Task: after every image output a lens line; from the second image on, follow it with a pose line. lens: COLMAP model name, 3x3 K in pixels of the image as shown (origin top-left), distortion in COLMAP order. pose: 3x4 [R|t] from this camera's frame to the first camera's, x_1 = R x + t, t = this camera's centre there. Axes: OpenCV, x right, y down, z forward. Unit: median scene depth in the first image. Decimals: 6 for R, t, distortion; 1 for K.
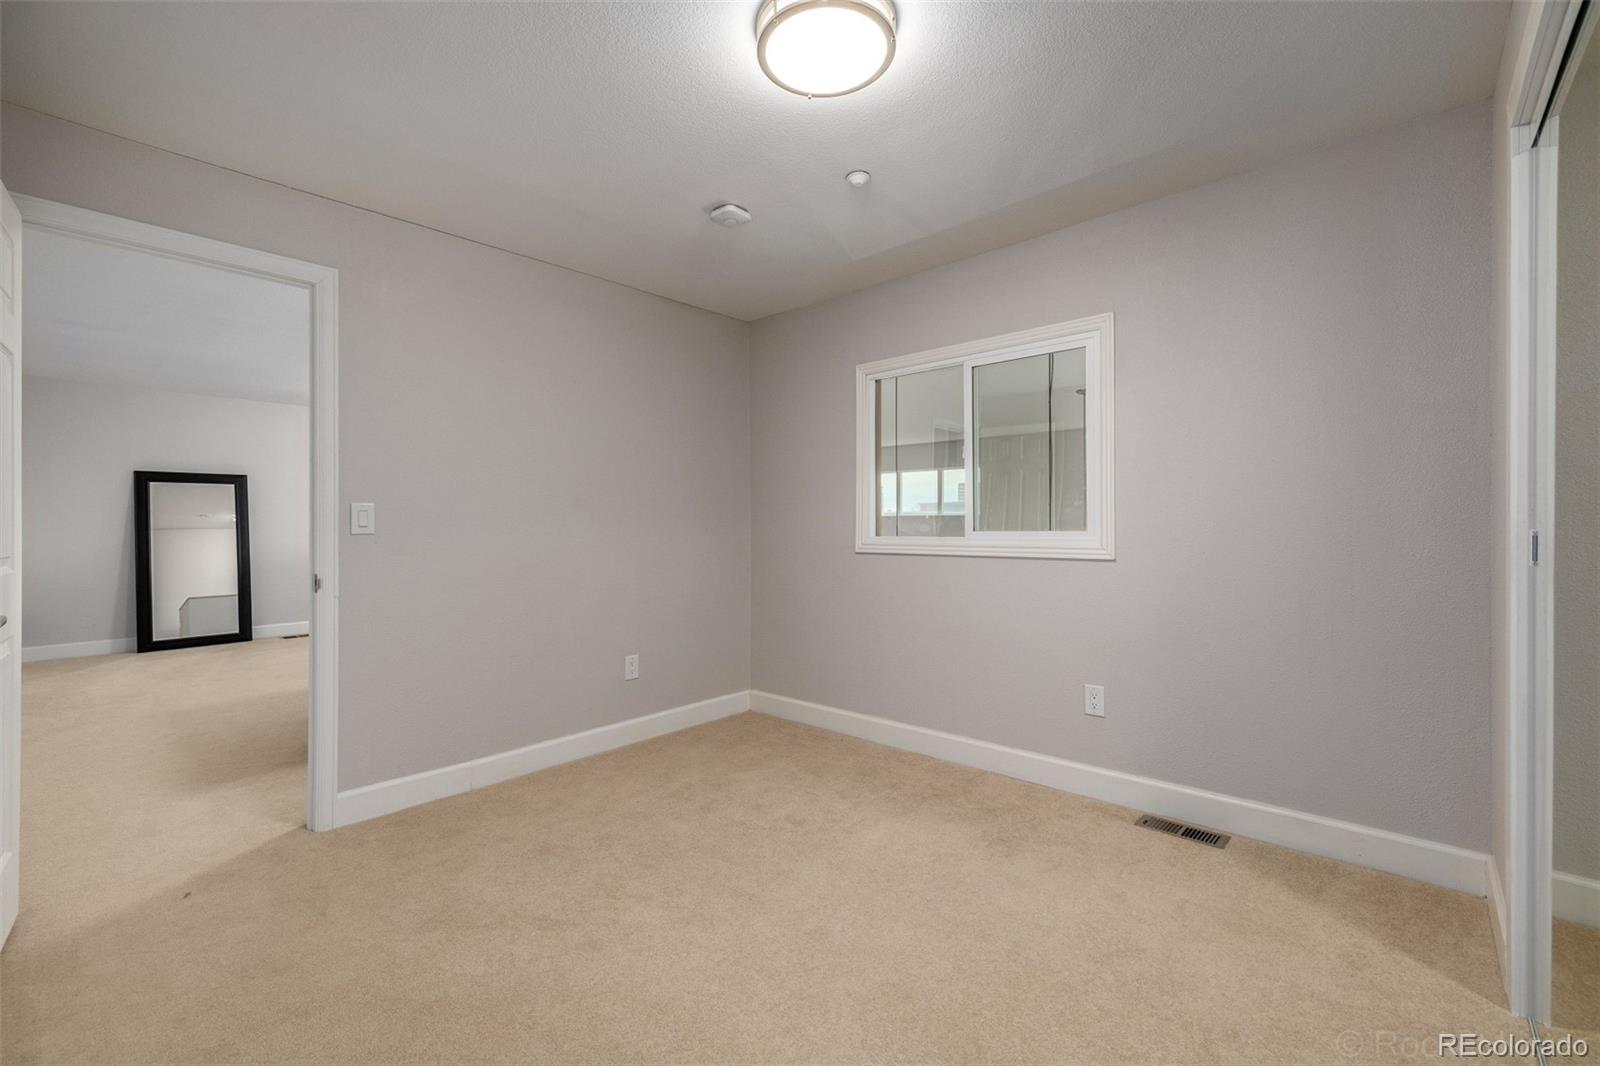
lens RADIAL K [[681.9, 0, 807.9], [0, 681.9, 527.1], [0, 0, 1]] dist [0.000670, 0.000747]
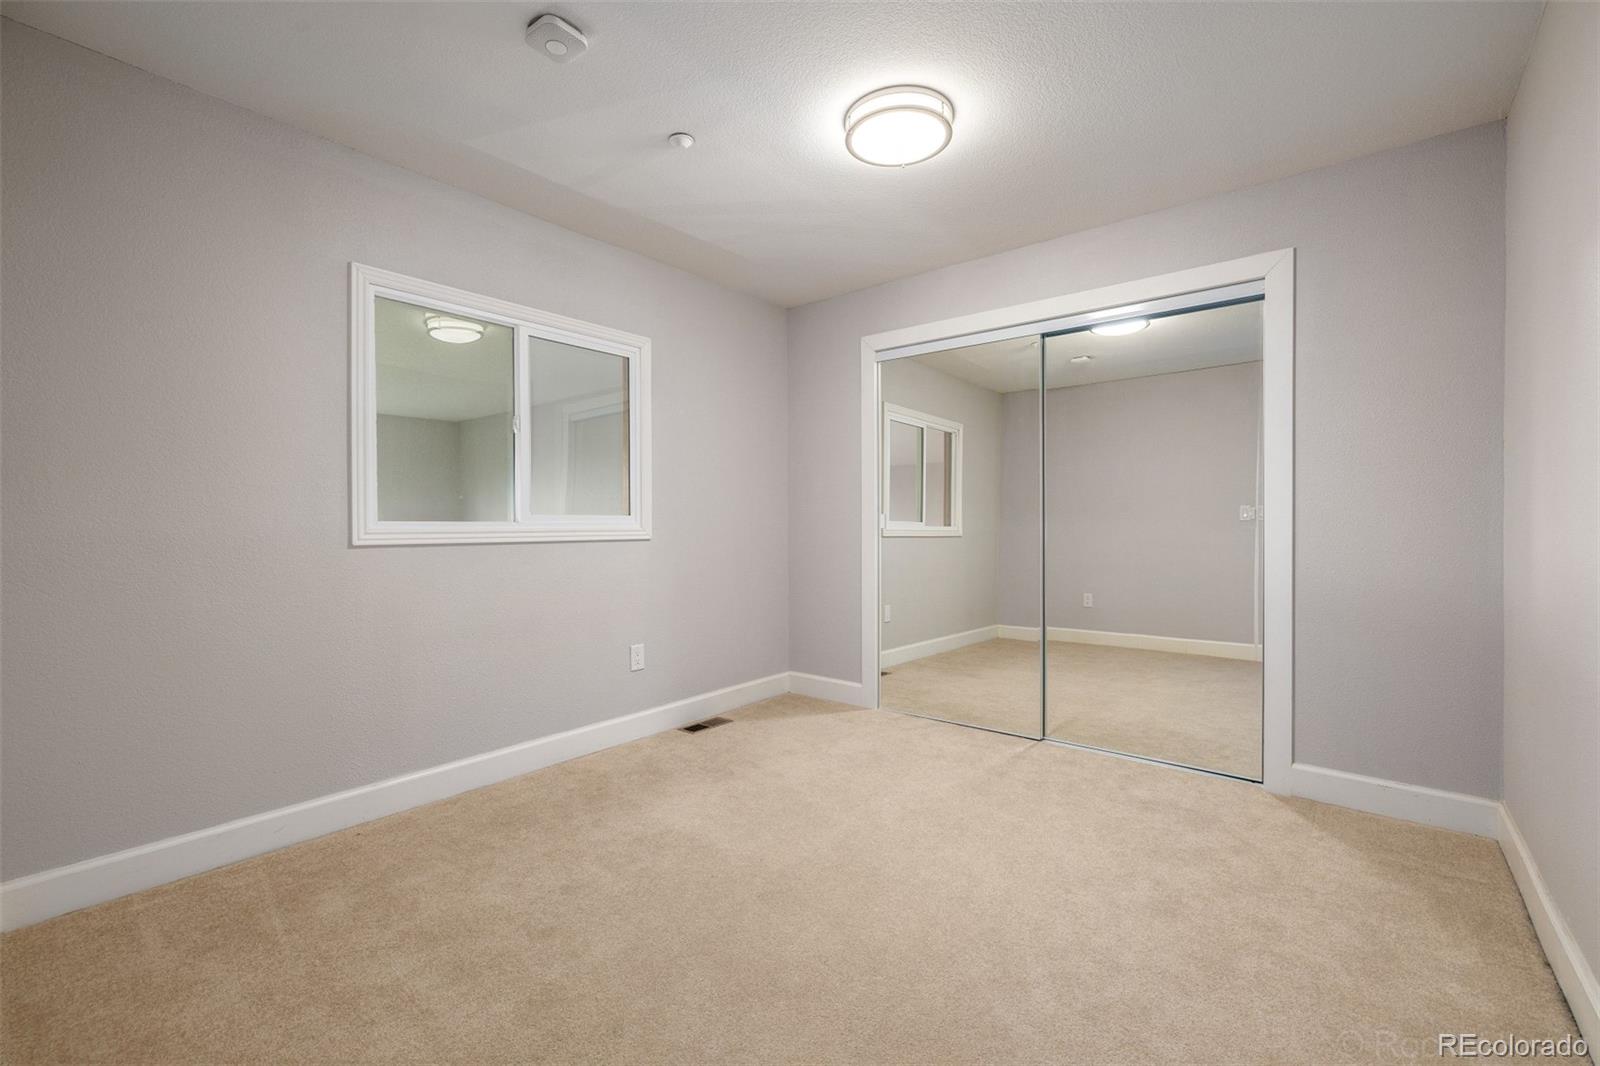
lens RADIAL K [[681.9, 0, 809.1], [0, 681.9, 528.7], [0, 0, 1]] dist [0.000670, 0.000747]
pose [[-0.061727, -0.004347, 0.998084, -0.788194], [0.000270, 0.999990, 0.004372, 0.023235], [-0.998093, 0.000539, -0.061725, 0.770198]]
